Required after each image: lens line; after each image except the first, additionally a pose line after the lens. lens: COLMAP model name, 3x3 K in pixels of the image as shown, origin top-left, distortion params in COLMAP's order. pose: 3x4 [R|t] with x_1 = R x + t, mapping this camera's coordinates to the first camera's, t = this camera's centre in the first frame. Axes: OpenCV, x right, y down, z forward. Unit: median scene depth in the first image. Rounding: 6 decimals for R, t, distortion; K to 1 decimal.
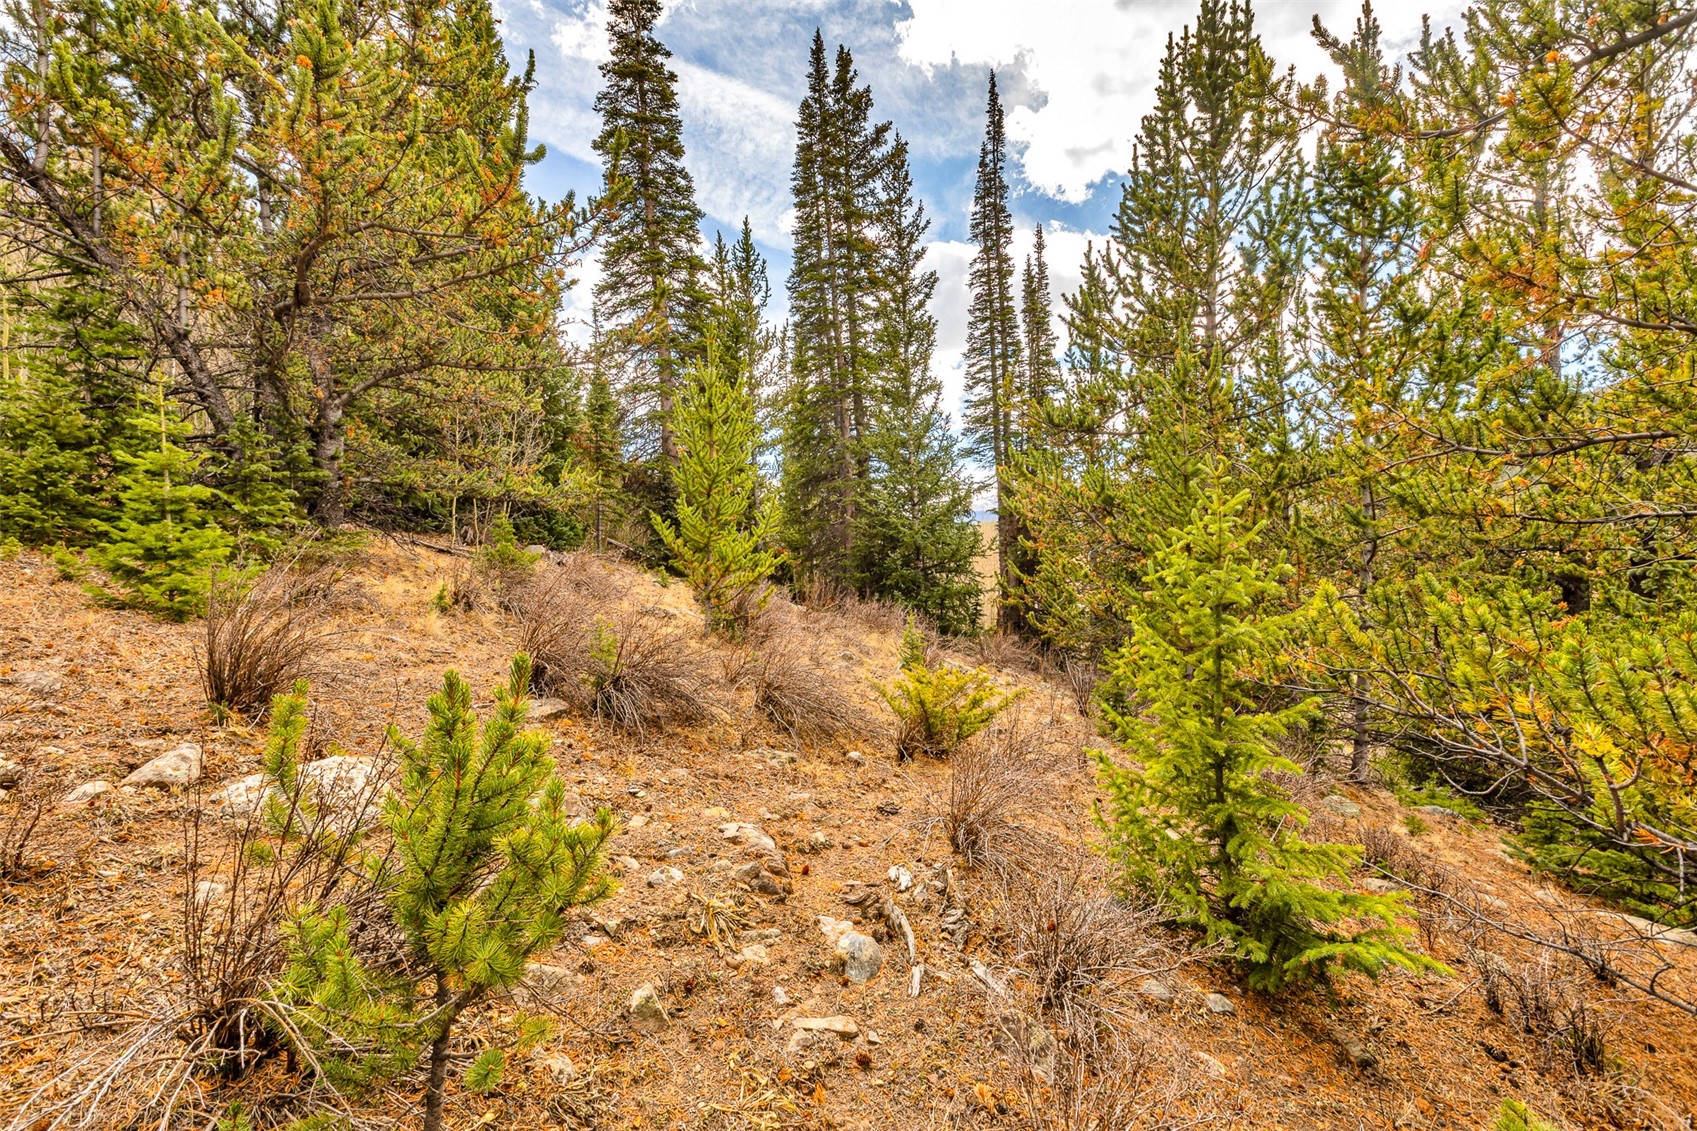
lens RADIAL K [[781.3, 0, 853.7], [0, 781.3, 593.4], [0, 0, 1]] dist [-0.000217, -0.000138]
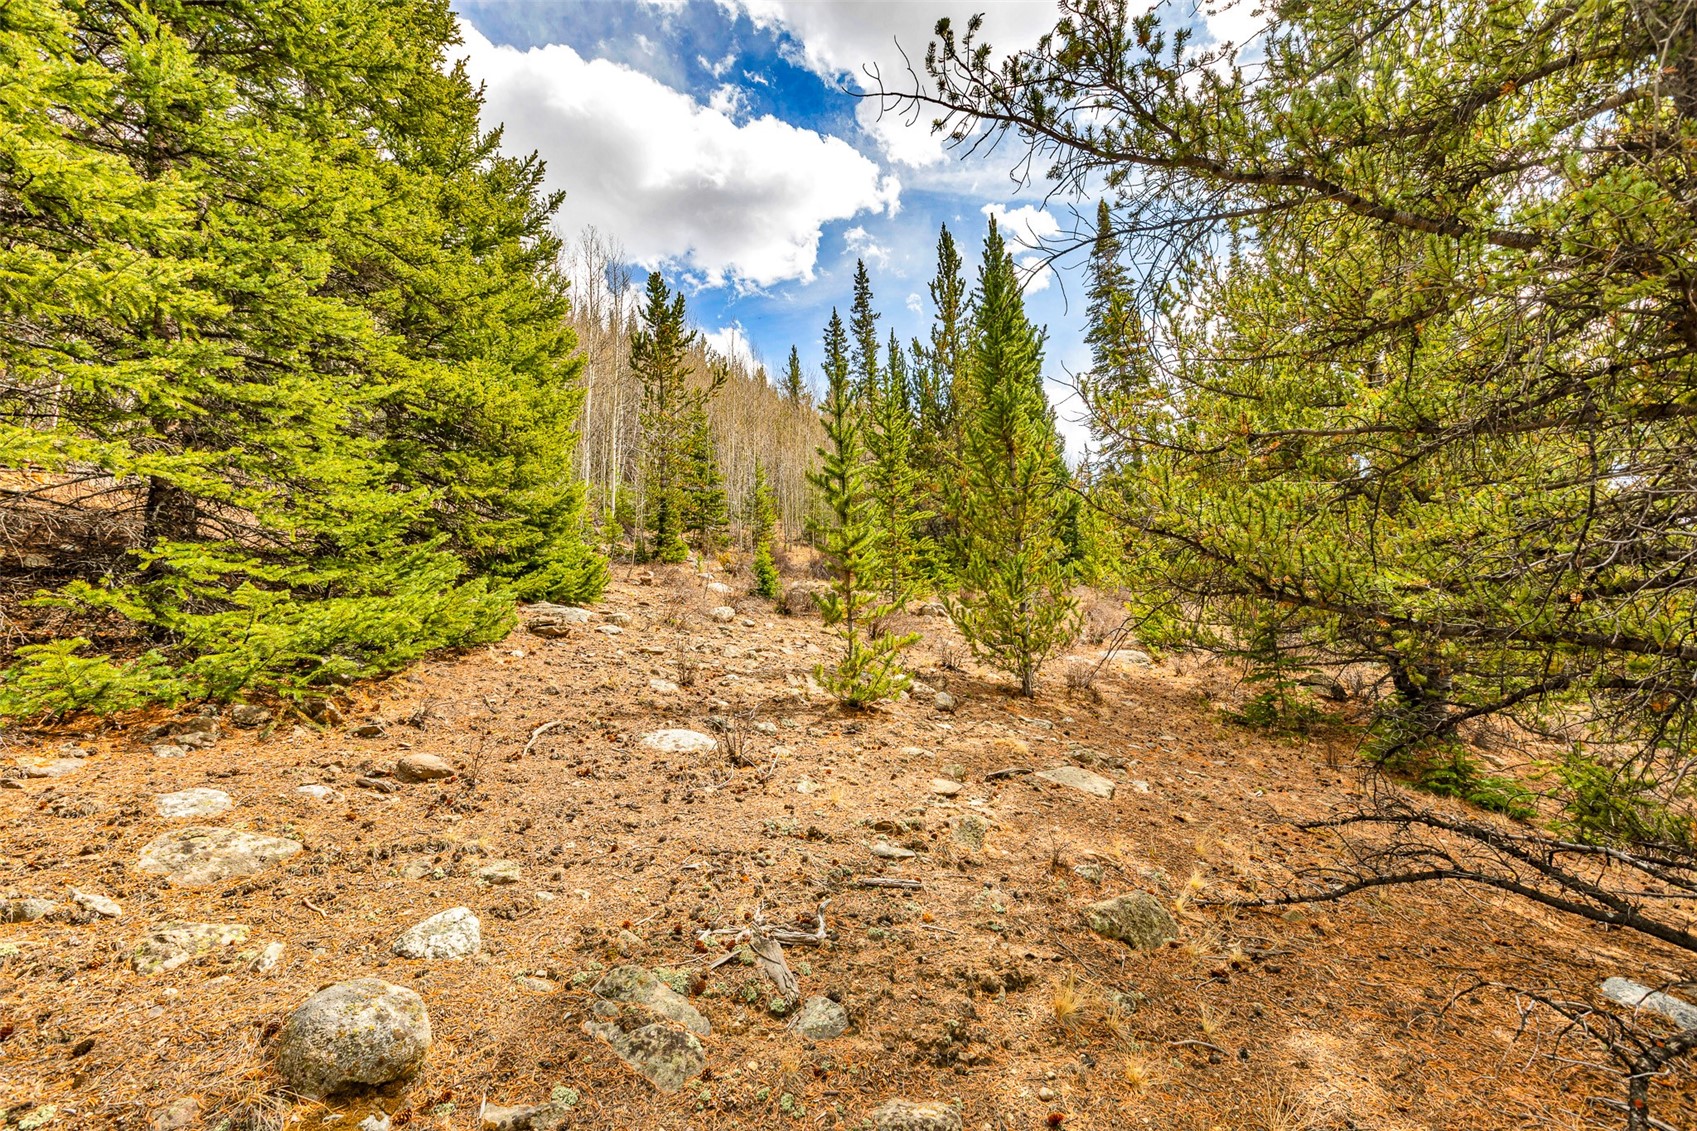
lens RADIAL K [[781.3, 0, 853.7], [0, 781.3, 593.4], [0, 0, 1]] dist [-0.000217, -0.000138]
pose [[0.758073, -0.066384, -0.648782, 0.316436], [0.024427, 0.996998, -0.073472, 0.068125], [0.651712, 0.039850, 0.757419, -0.526483]]
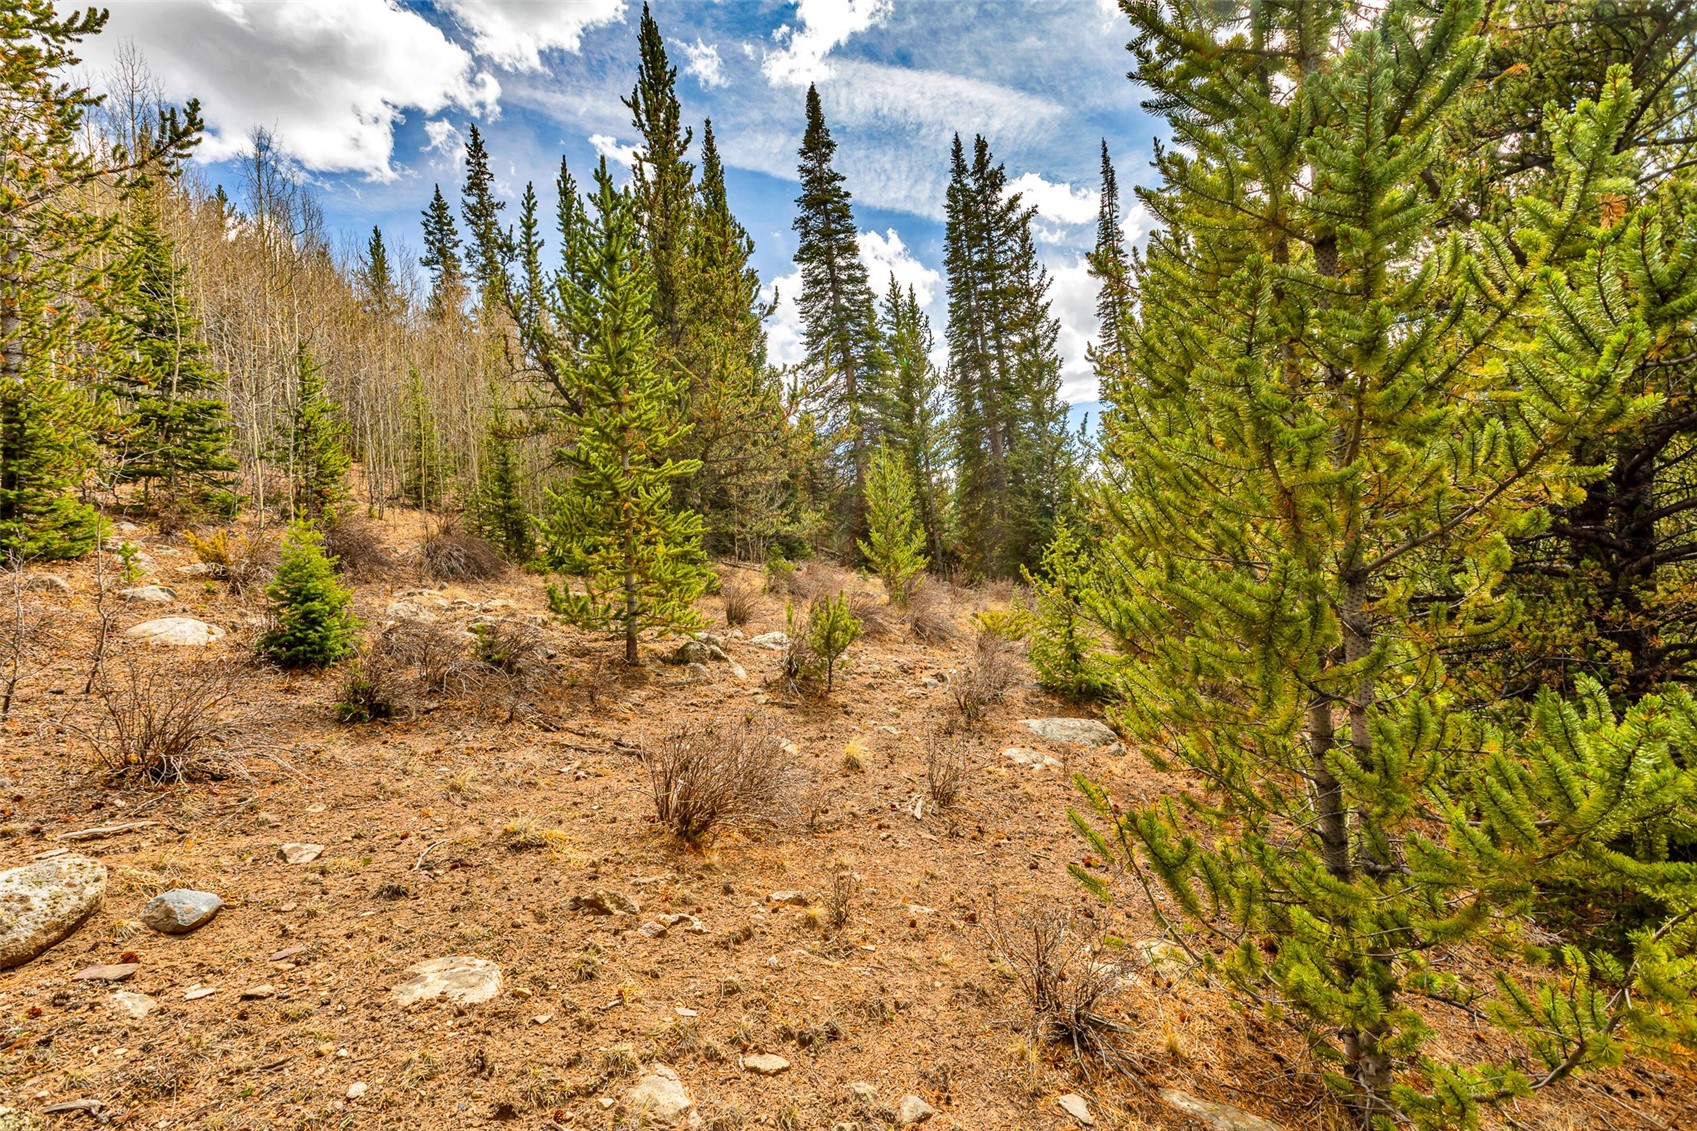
lens RADIAL K [[781.3, 0, 853.7], [0, 781.3, 593.4], [0, 0, 1]] dist [-0.000217, -0.000138]
pose [[0.966843, -0.058850, -0.248497, 0.063912], [0.060795, 0.998150, 0.000154, 0.007876], [0.248028, -0.015257, 0.968633, -0.274130]]
